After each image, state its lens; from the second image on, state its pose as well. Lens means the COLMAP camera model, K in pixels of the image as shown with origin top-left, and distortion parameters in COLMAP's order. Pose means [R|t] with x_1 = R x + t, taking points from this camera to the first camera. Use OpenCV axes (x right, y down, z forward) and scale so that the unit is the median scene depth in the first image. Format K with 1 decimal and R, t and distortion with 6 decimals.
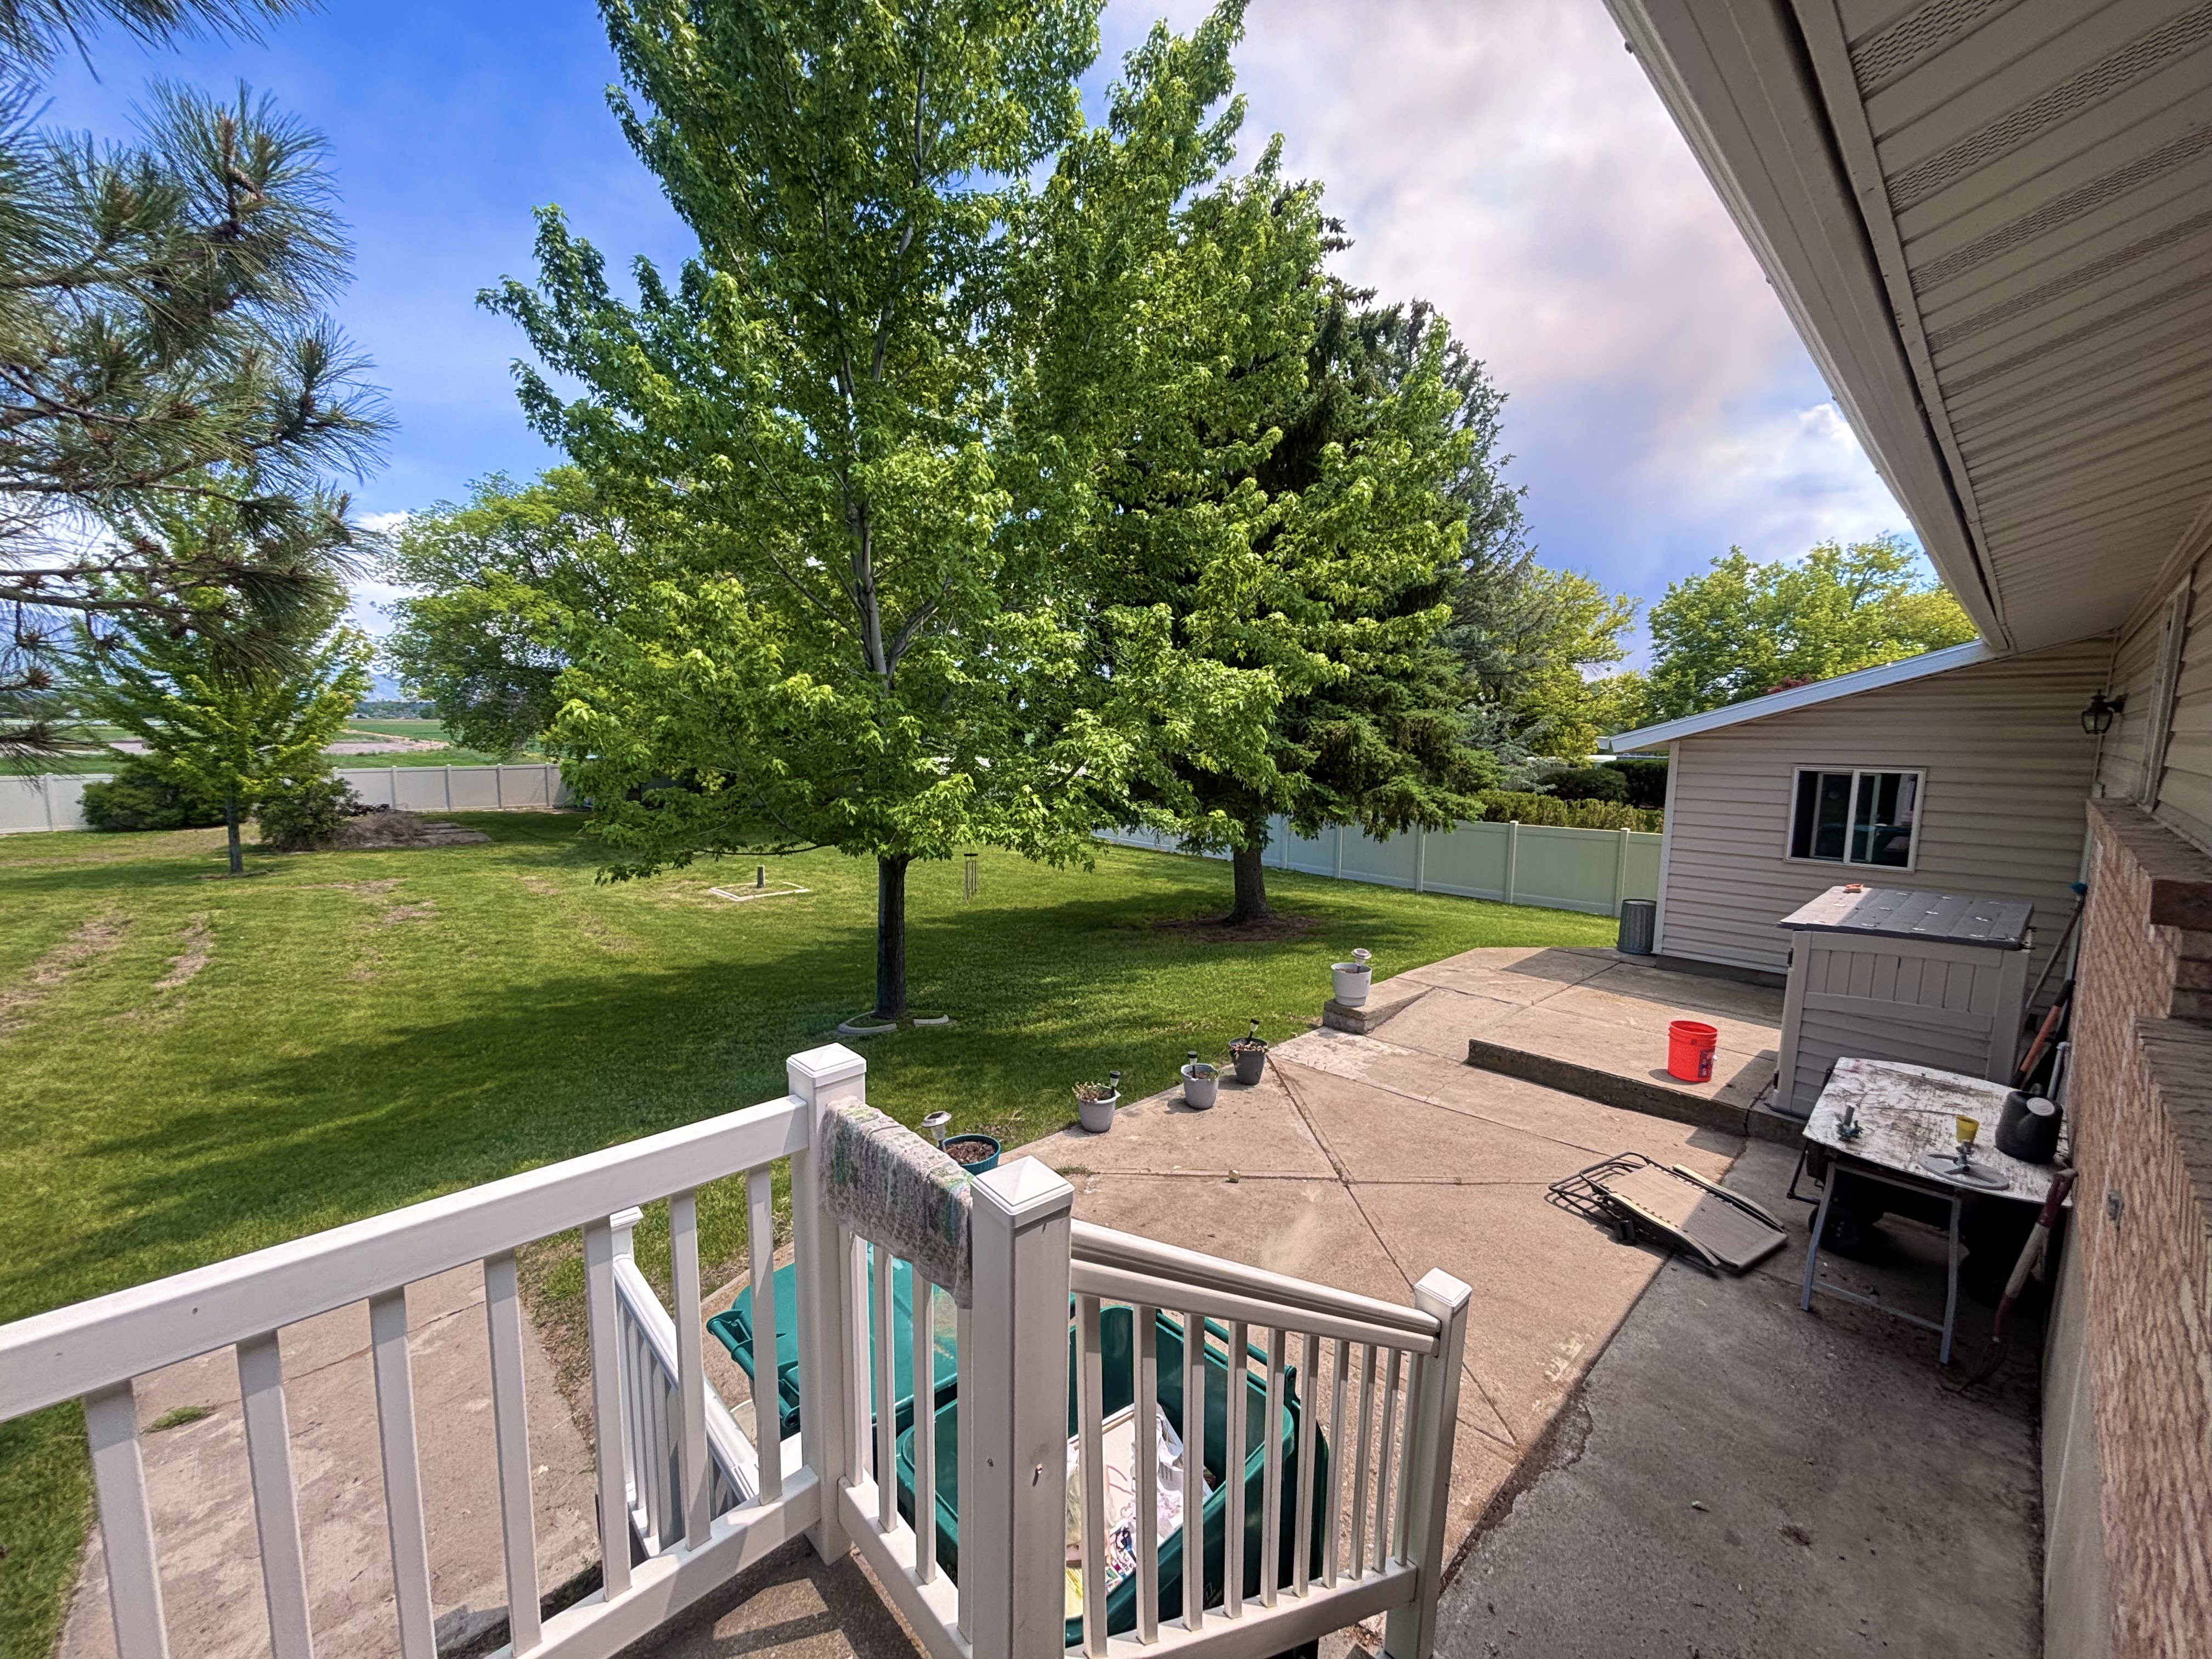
lens RADIAL K [[884.7, 0, 1104.0], [0, 884.7, 823.1], [0, 0, 1]] dist [0.003133, -0.002237]
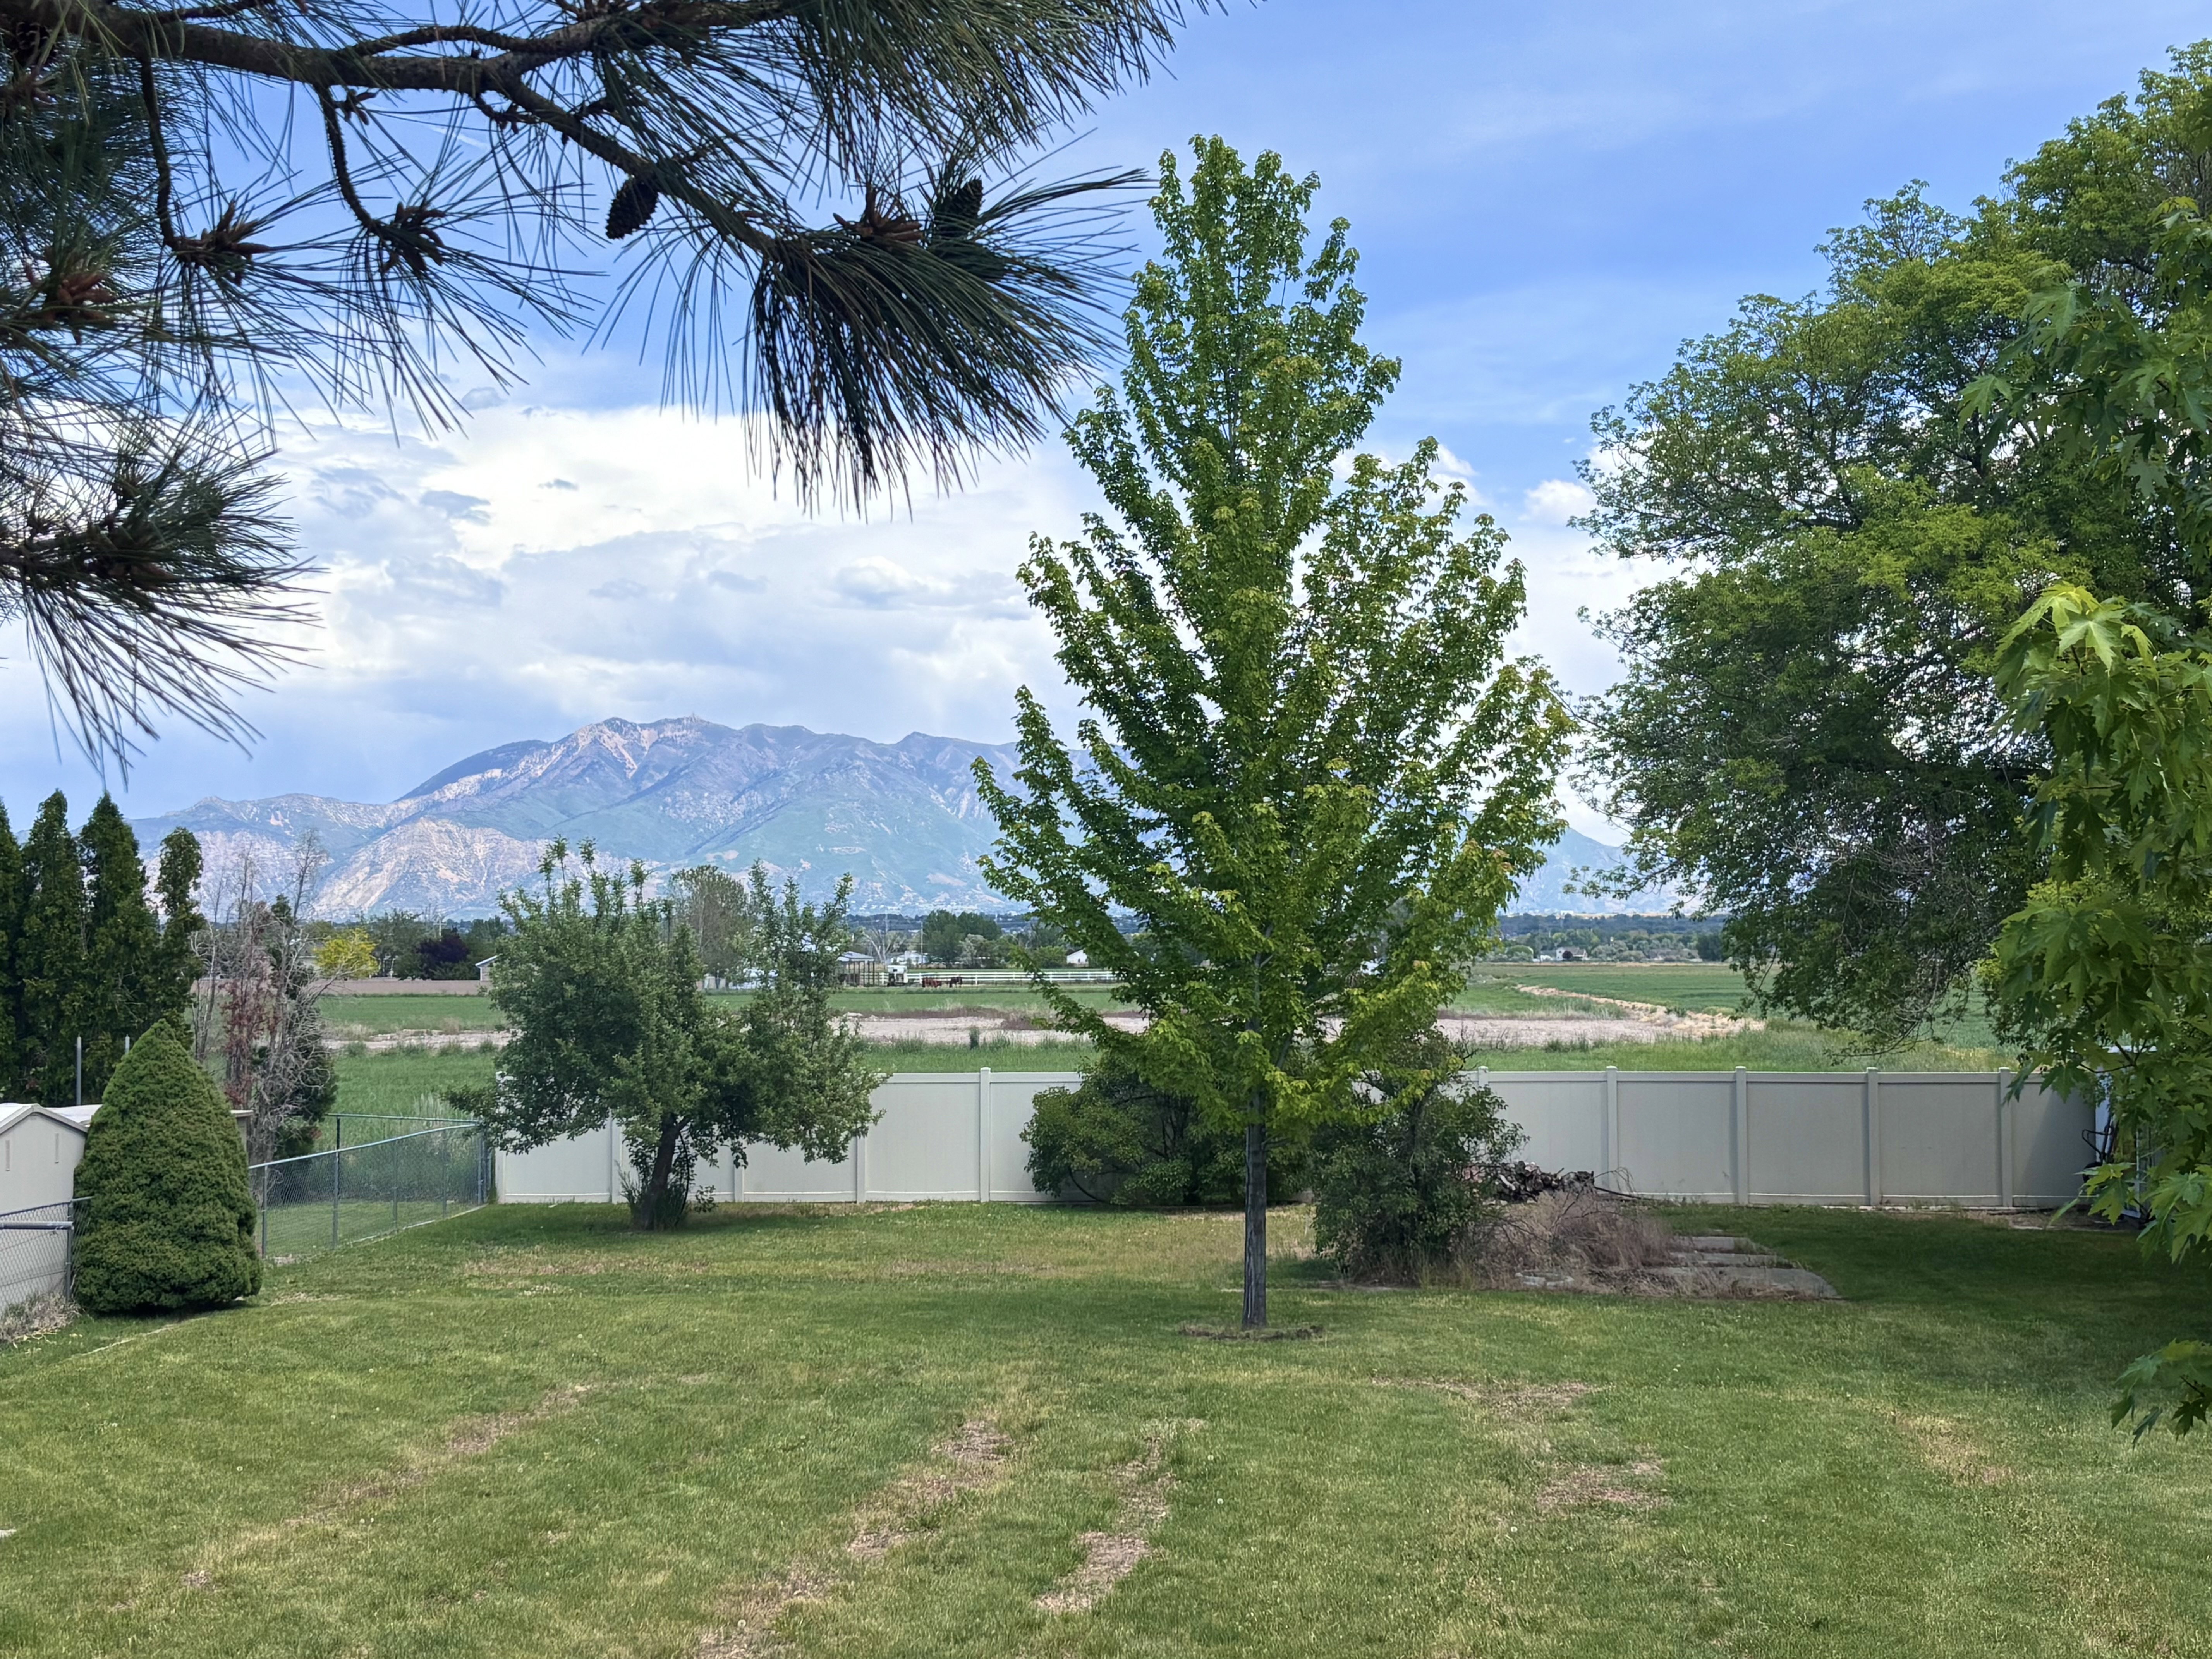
lens RADIAL K [[3041.7, 0, 1084.5], [0, 3041.7, 823.9], [0, 0, 1]] dist [0.154591, 0.000000]
pose [[0.660335, -0.044101, -0.749675, -0.106203], [-0.071825, 0.989989, -0.121504, 0.020495], [0.747528, 0.134079, 0.650557, 0.187957]]
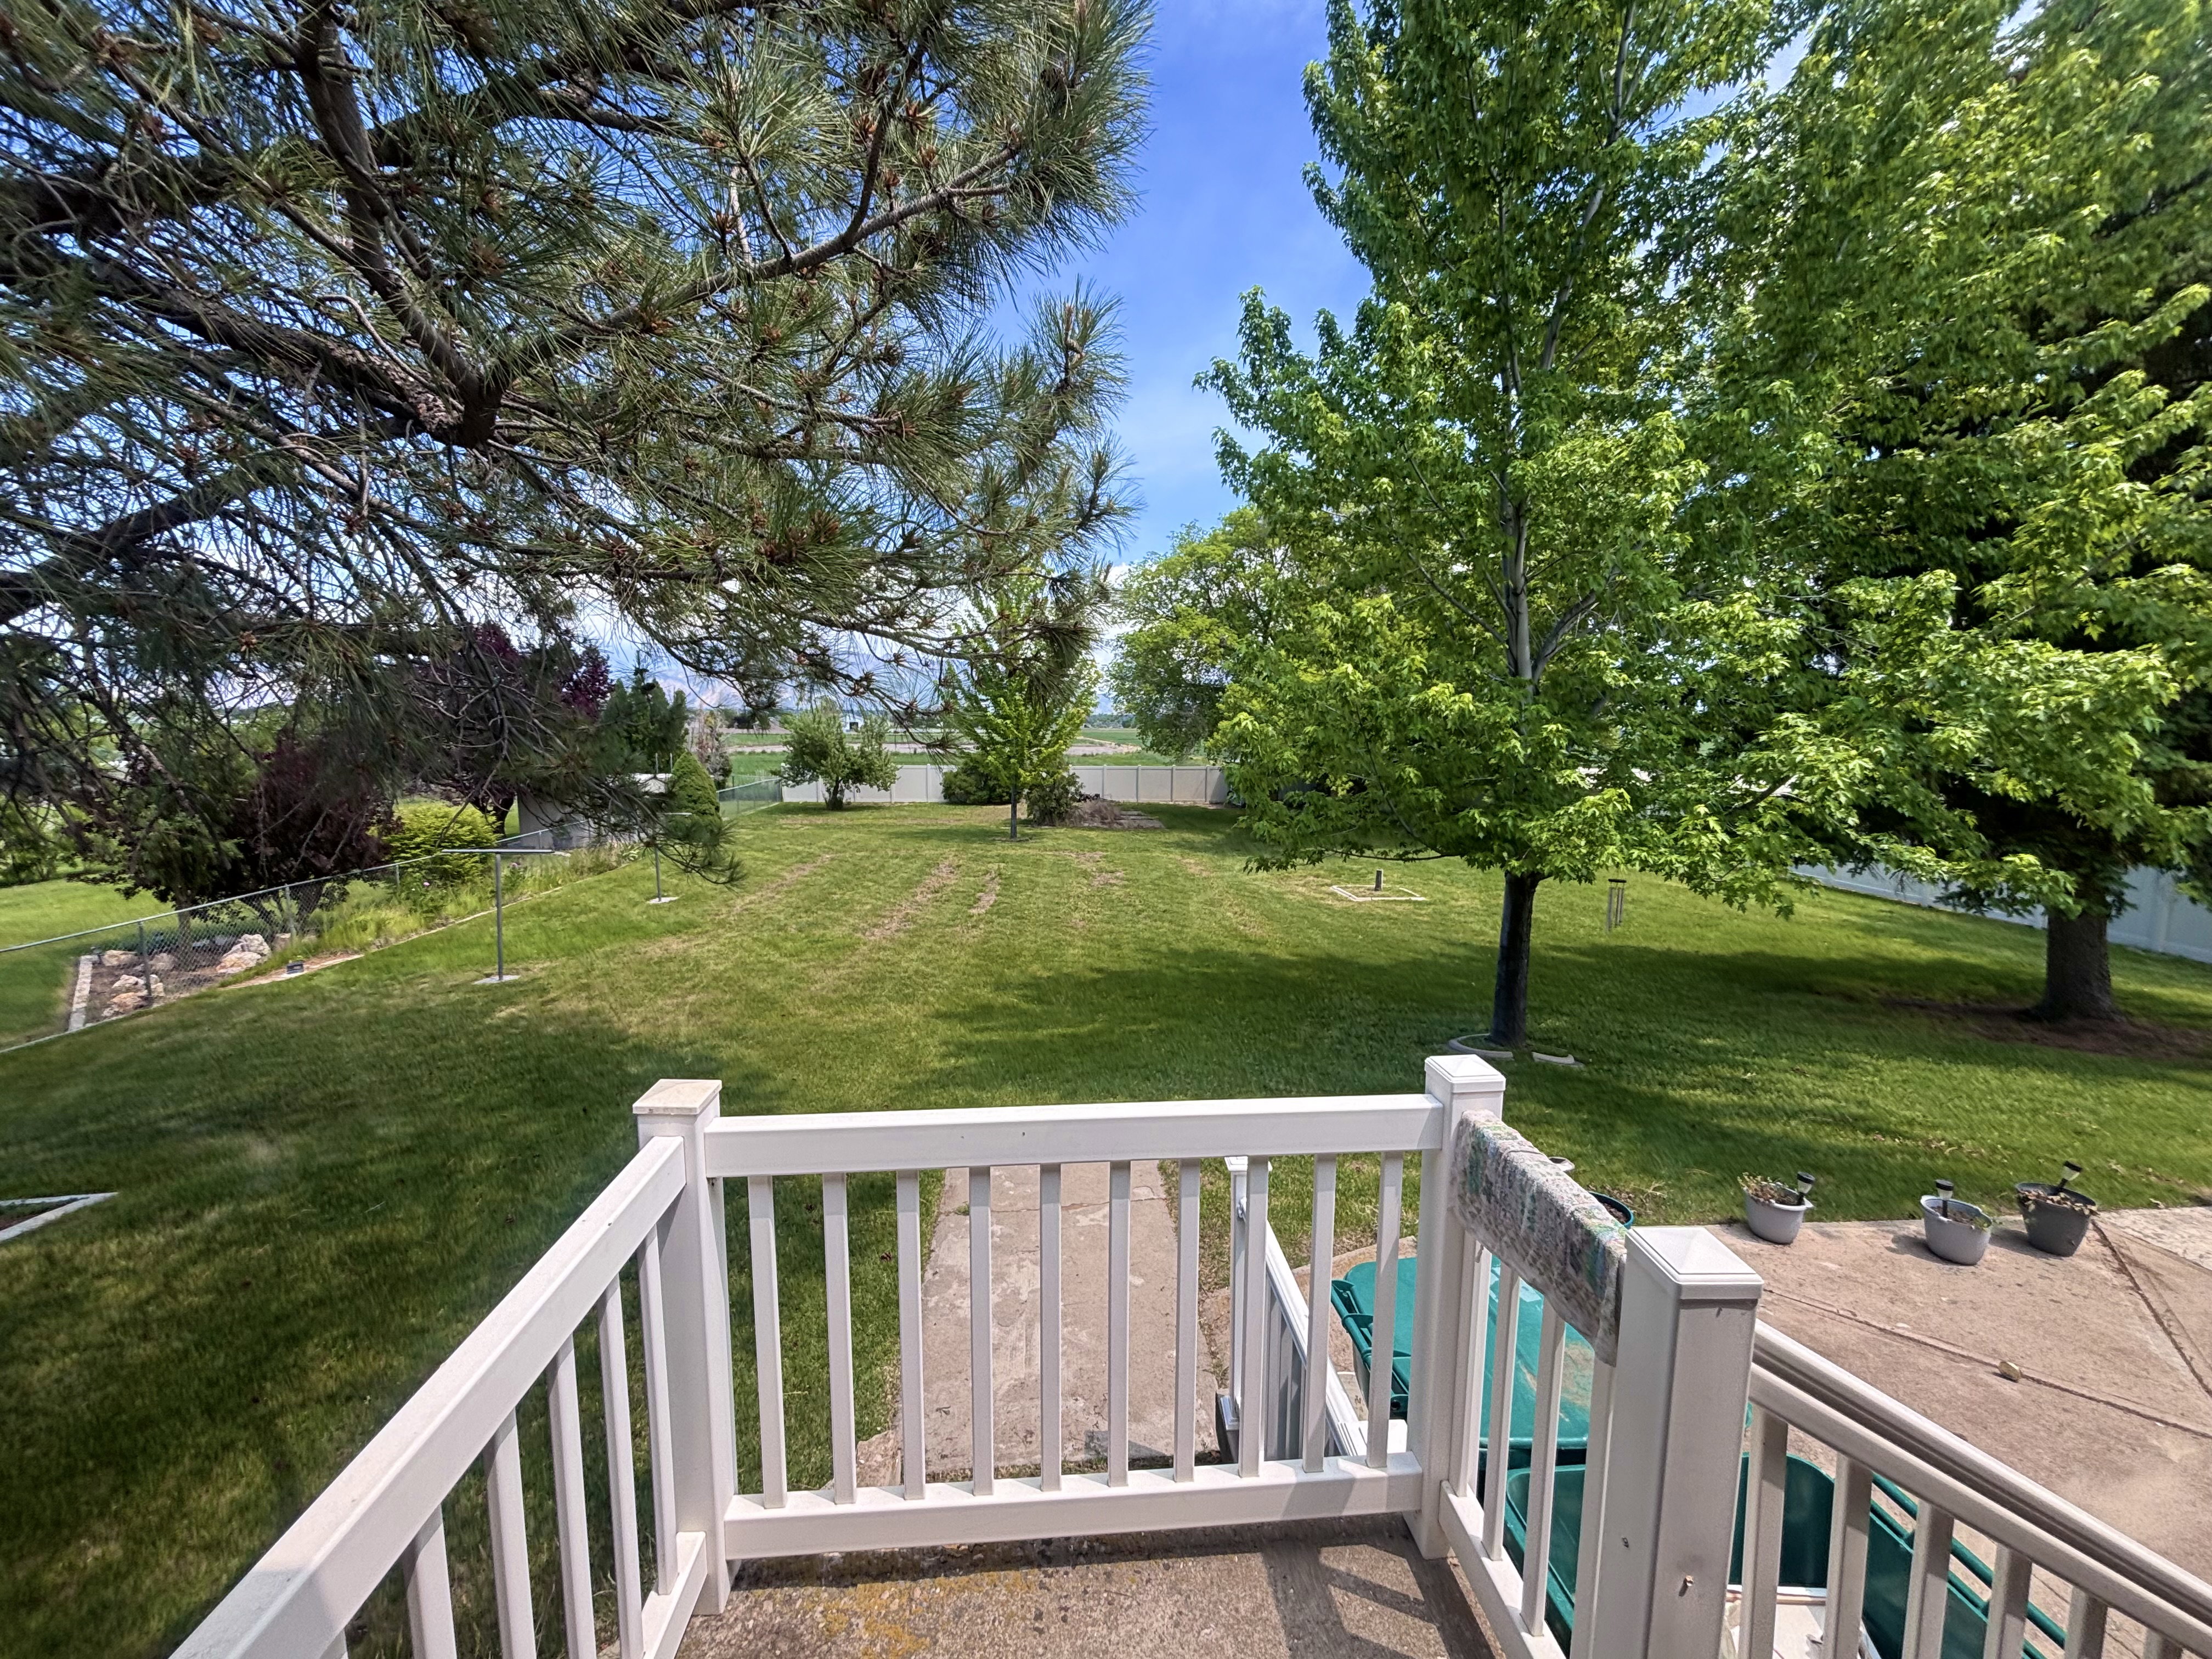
lens RADIAL K [[884.7, 0, 1102.1], [0, 884.7, 825.6], [0, 0, 1]] dist [0.003133, -0.002237]
pose [[0.778878, 0.065944, -0.623699, -0.003682], [-0.069123, 0.997425, 0.019137, -0.000313], [0.623354, 0.028206, 0.781431, -0.010978]]
